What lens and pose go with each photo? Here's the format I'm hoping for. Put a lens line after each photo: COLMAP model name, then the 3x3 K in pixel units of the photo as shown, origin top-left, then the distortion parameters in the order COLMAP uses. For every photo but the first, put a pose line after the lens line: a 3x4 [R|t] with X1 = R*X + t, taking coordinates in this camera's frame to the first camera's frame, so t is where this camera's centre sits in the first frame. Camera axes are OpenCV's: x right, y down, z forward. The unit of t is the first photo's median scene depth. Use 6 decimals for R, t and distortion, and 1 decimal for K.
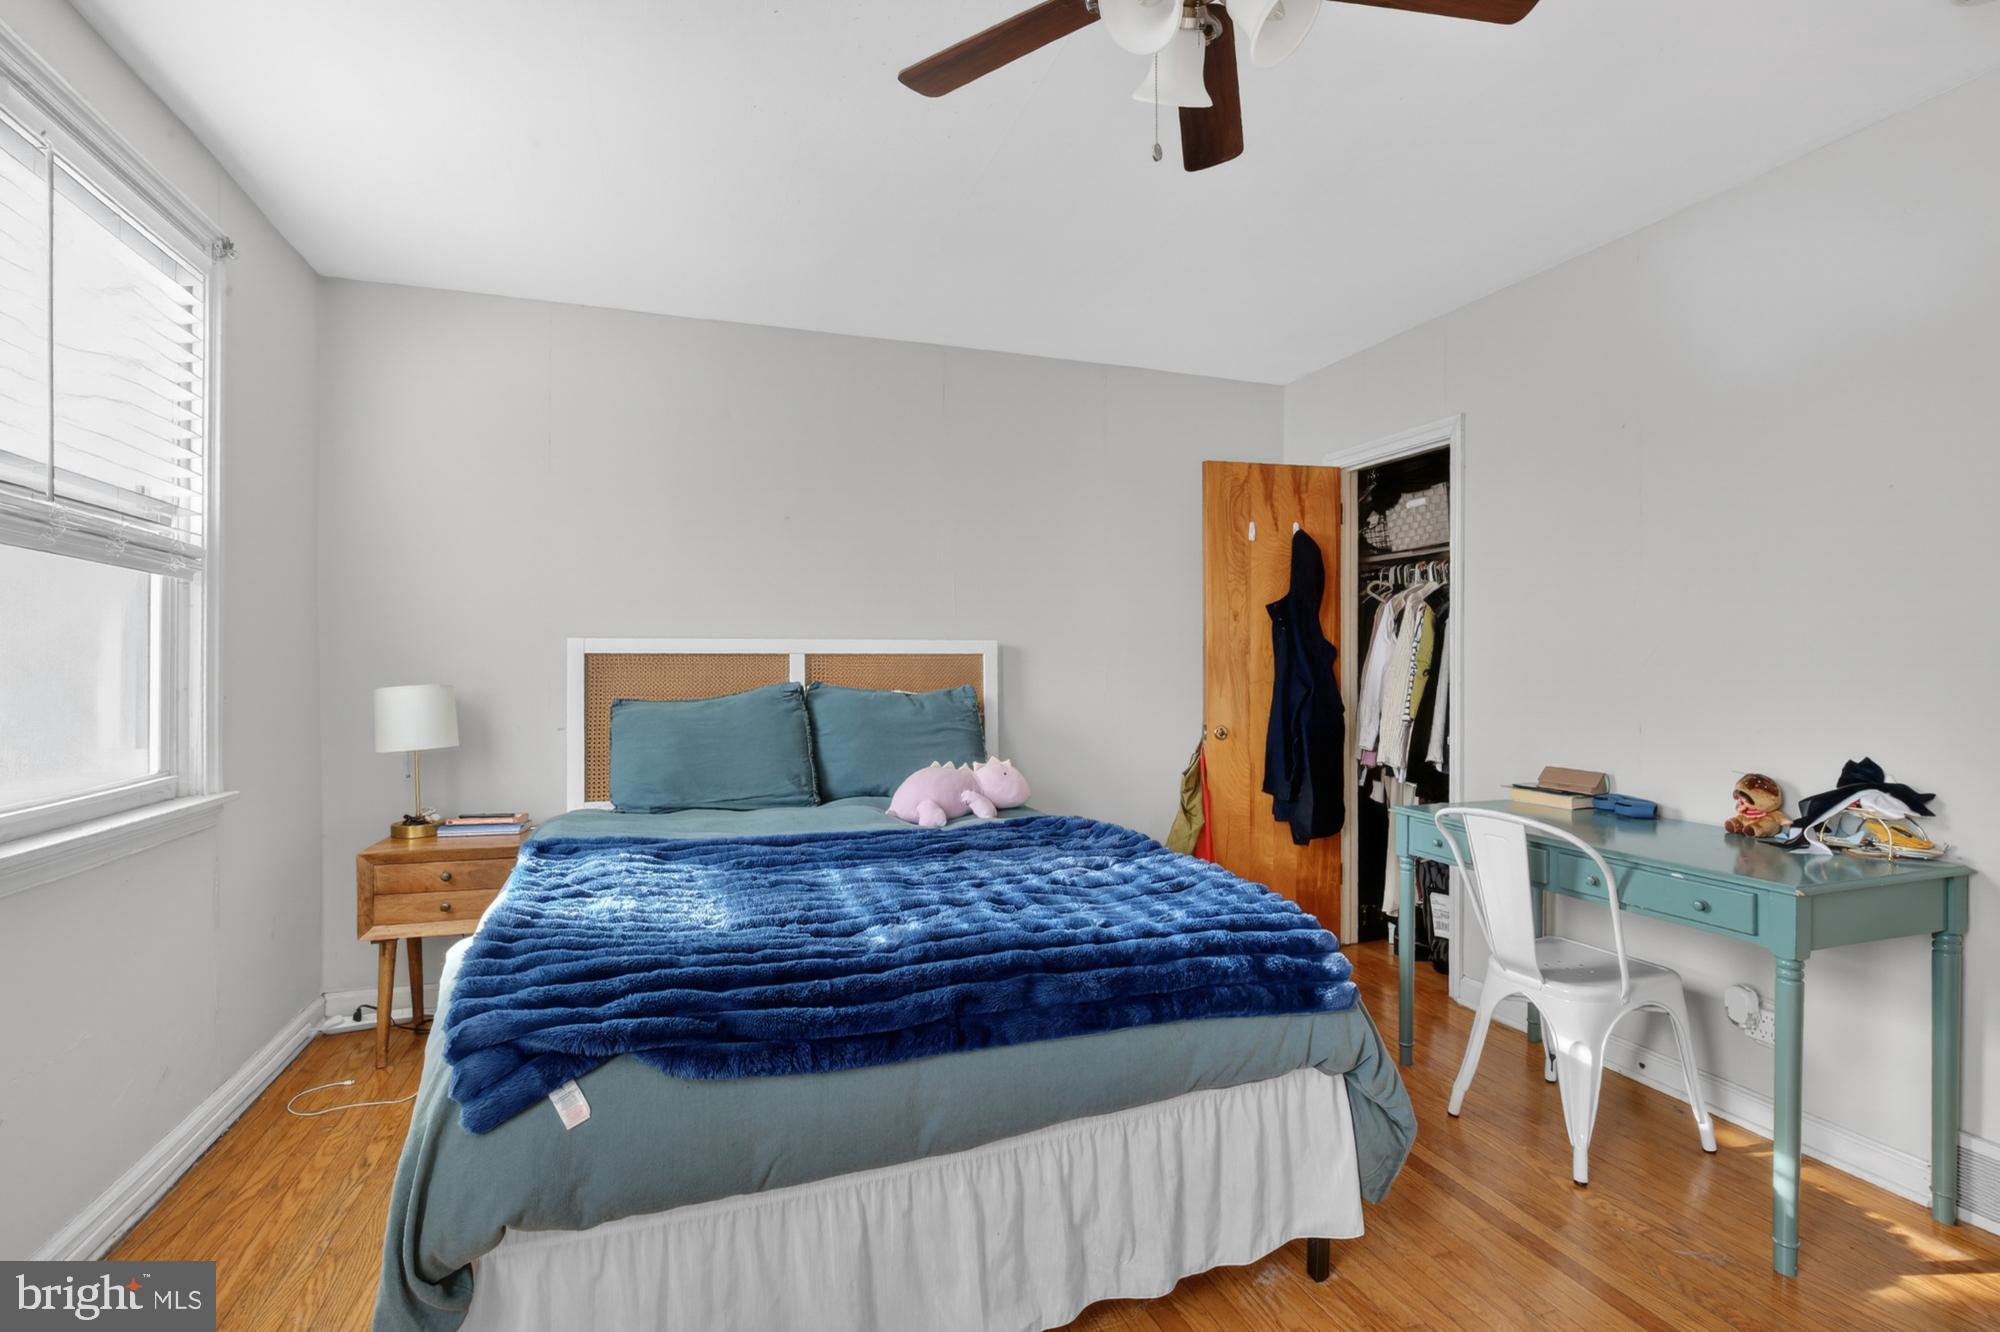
lens RADIAL K [[925.3, 0, 991.4], [0, 925.3, 662.3], [0, 0, 1]] dist [-0.030591, 0.001007]
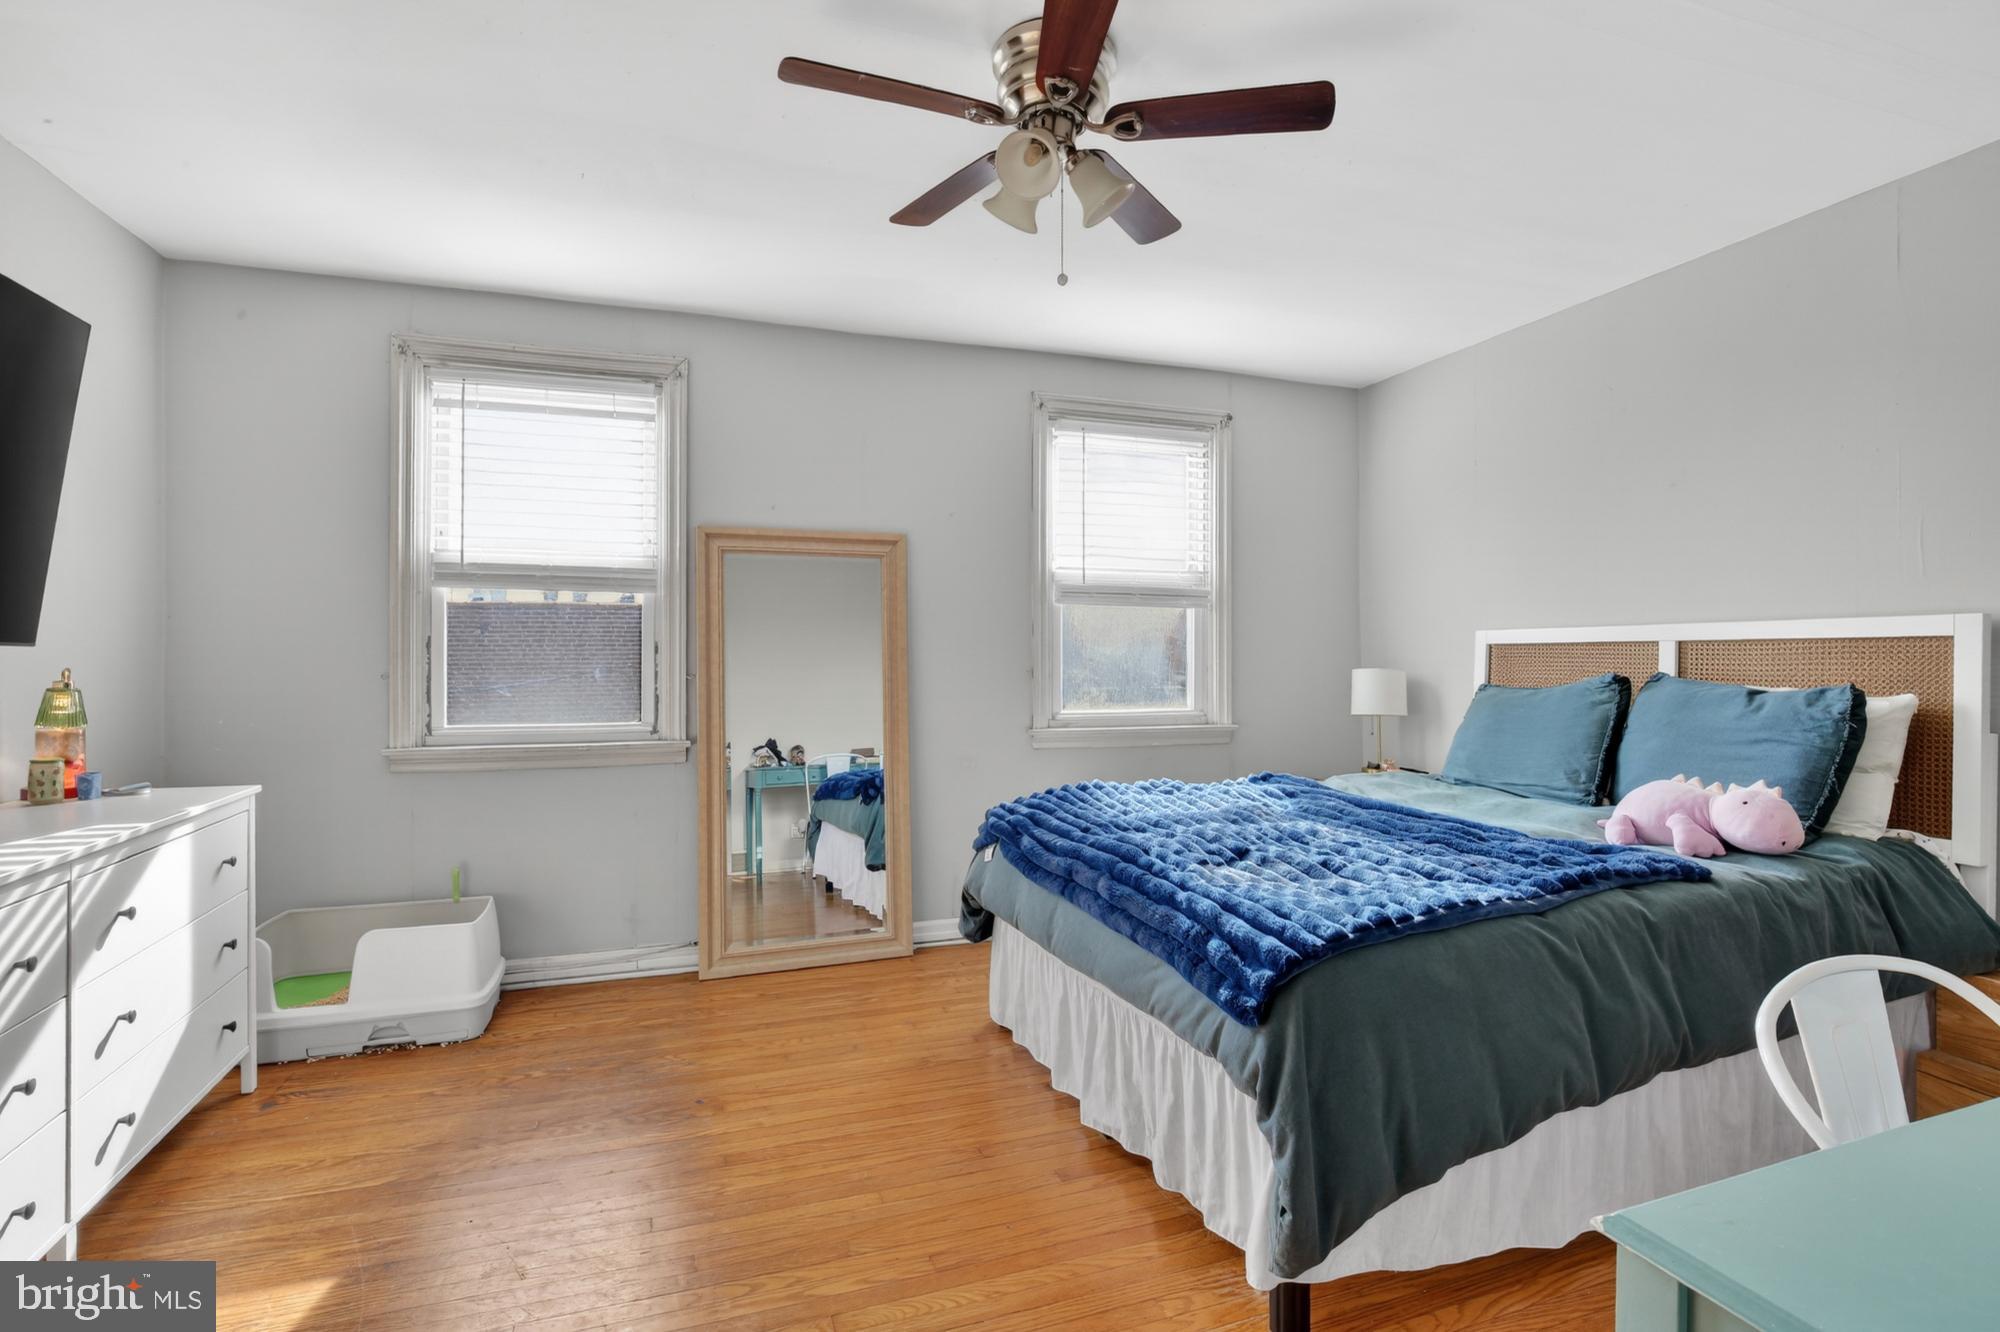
lens RADIAL K [[925.3, 0, 991.4], [0, 925.3, 662.3], [0, 0, 1]] dist [-0.030591, 0.001007]
pose [[-0.019889, 0.006088, -0.999784, 0.737883], [0.008676, 0.999945, 0.005916, 0.000822], [0.999765, -0.008556, -0.019941, 0.427168]]
